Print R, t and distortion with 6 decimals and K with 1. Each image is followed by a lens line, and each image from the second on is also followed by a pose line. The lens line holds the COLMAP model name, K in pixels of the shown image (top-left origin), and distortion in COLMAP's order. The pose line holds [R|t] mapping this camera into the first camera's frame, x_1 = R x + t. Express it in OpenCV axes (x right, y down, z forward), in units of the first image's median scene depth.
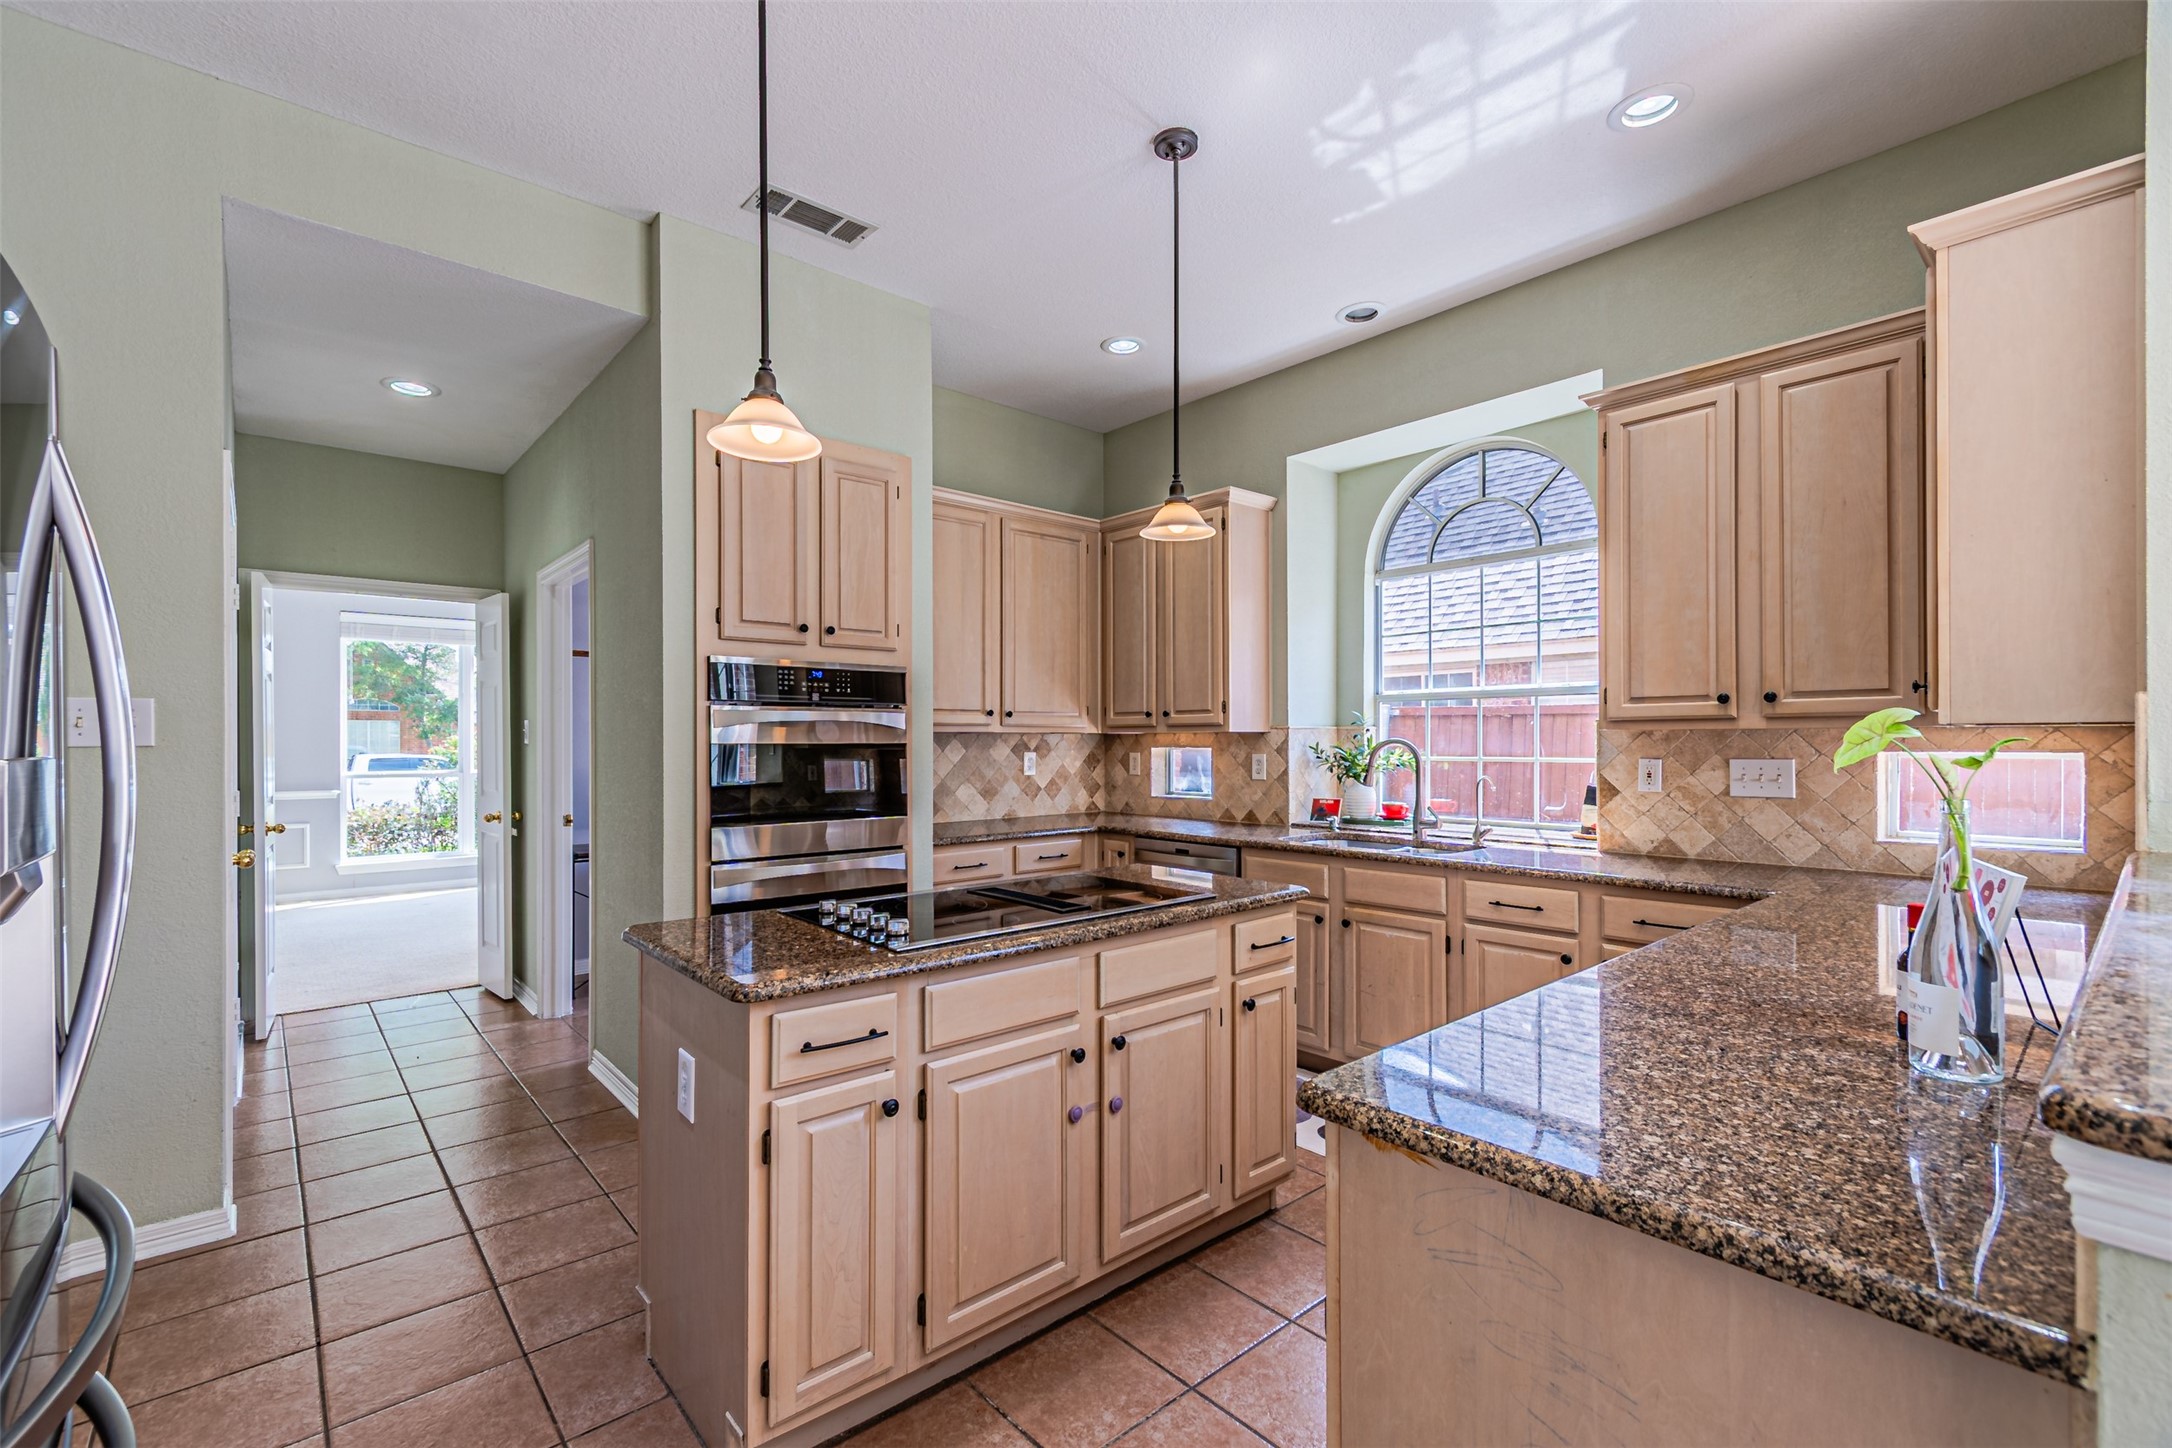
lens RADIAL K [[949.3, 0, 1067.2], [0, 949.3, 738.6], [0, 0, 1]] dist [0.002483, -0.000186]
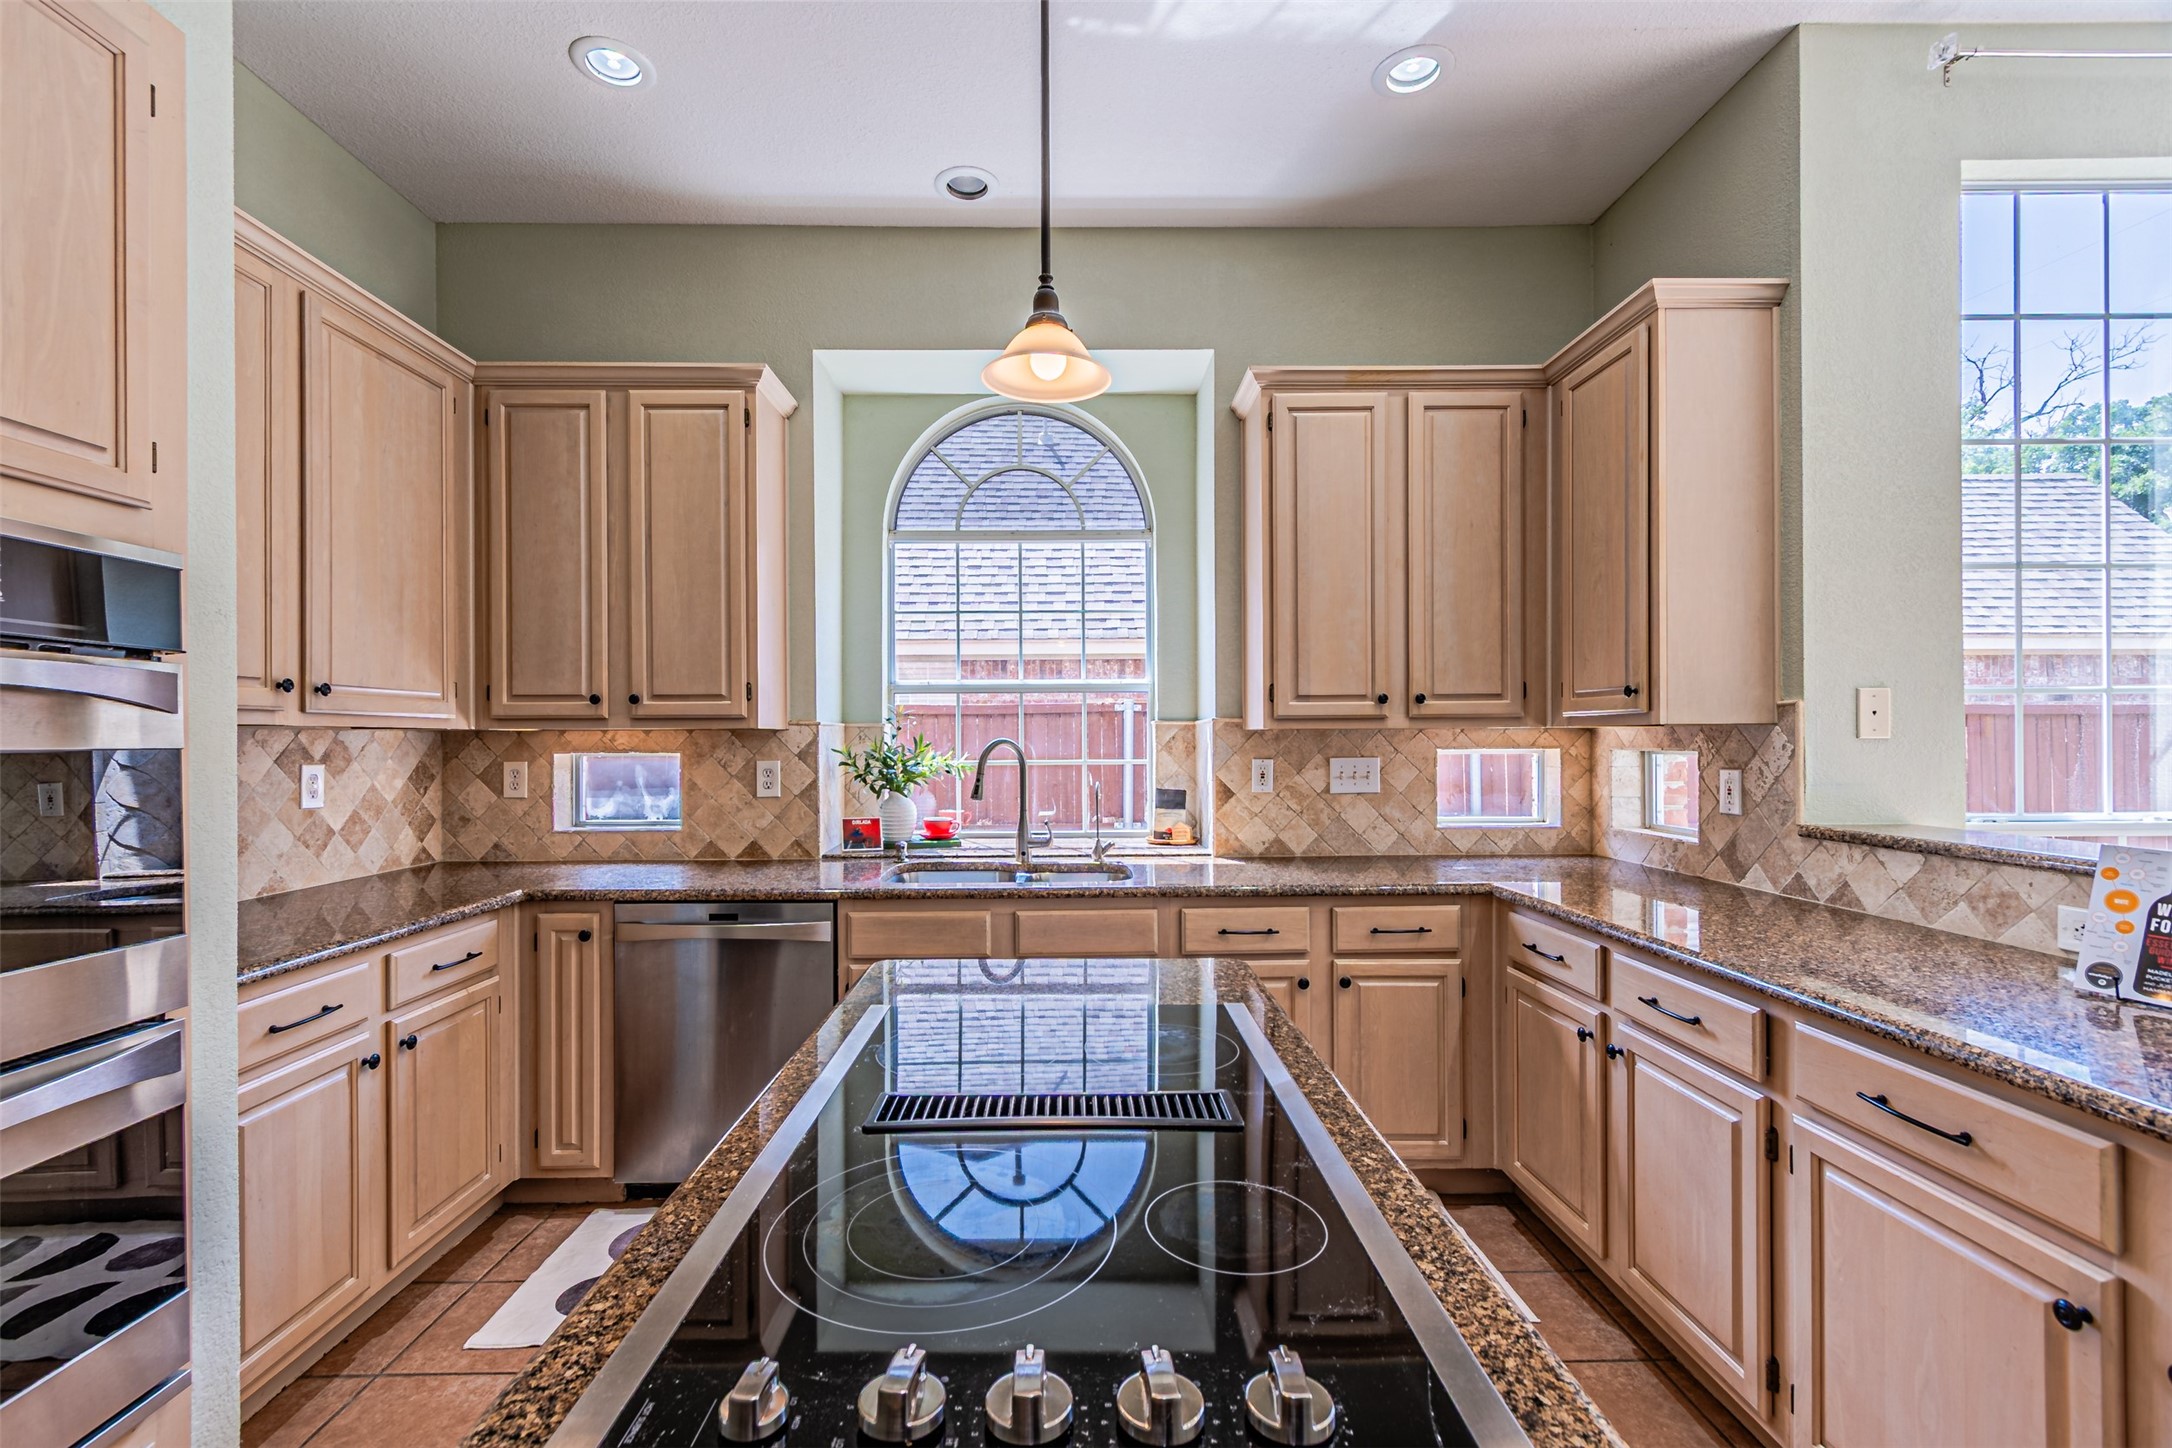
lens RADIAL K [[949.3, 0, 1078.4], [0, 949.3, 742.5], [0, 0, 1]] dist [0.002483, -0.000186]
pose [[0.640062, -0.002490, 0.768319, -0.199411], [0.001053, 0.999997, 0.002364, 0.001332], [-0.768323, -0.000704, 0.640062, 0.391483]]
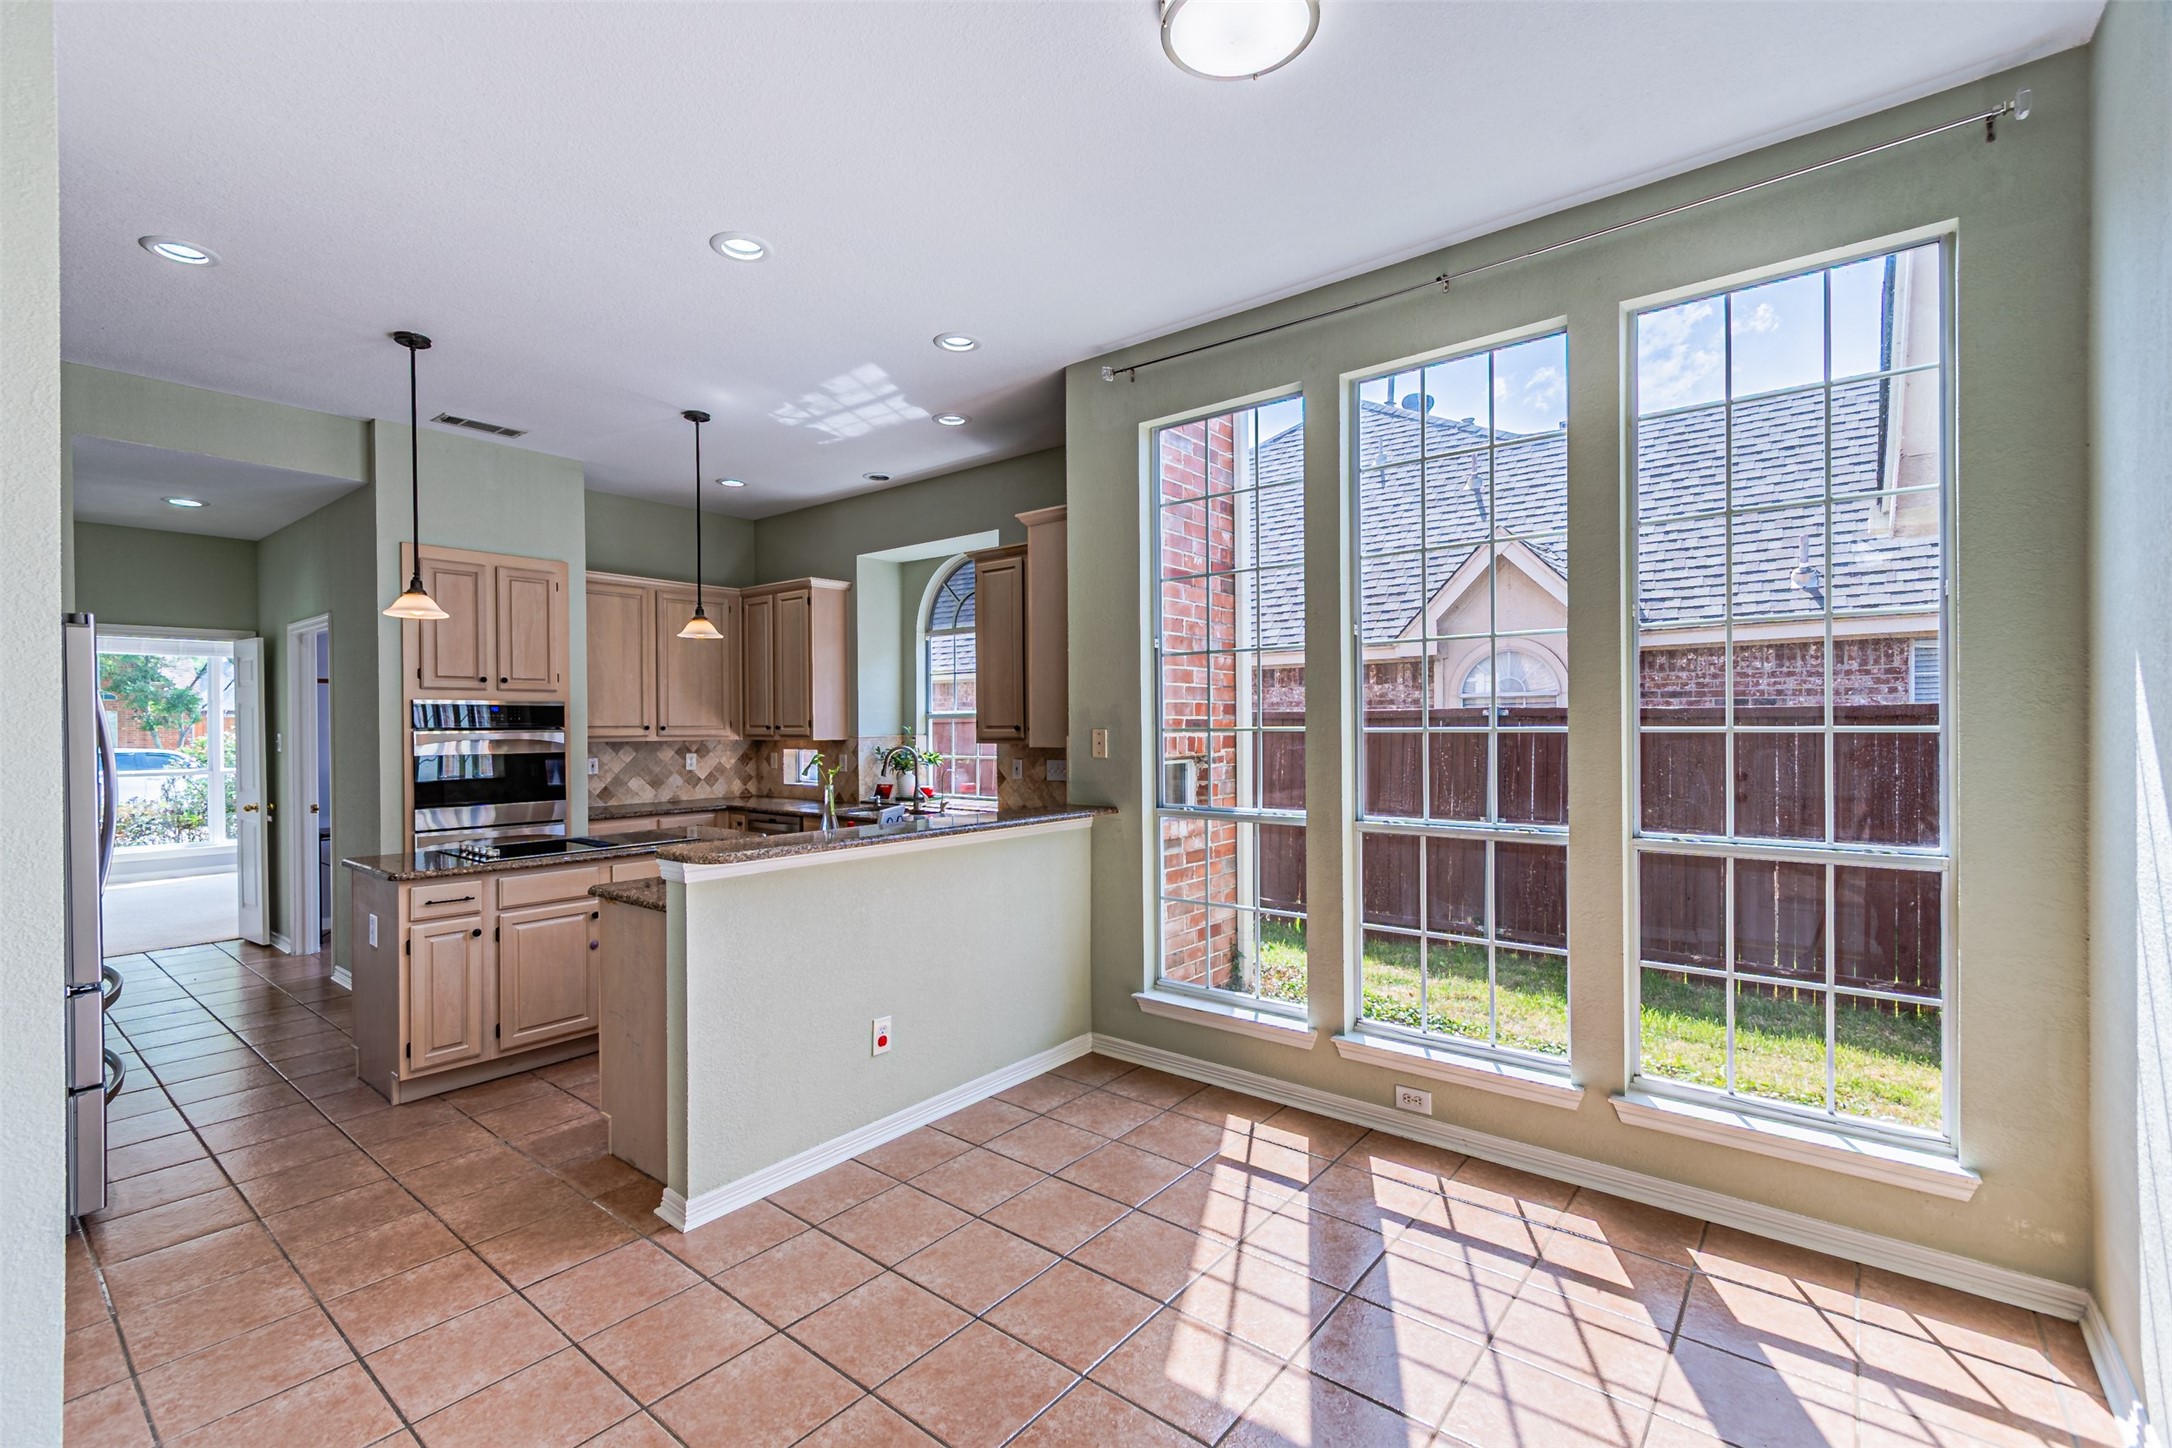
lens RADIAL K [[949.3, 0, 1073.9], [0, 949.3, 731.2], [0, 0, 1]] dist [0.002483, -0.000186]
pose [[0.983538, -0.004972, 0.180633, 0.302020], [0.003521, 0.999959, 0.008352, -0.032581], [-0.180667, -0.007578, 0.983515, -0.541754]]
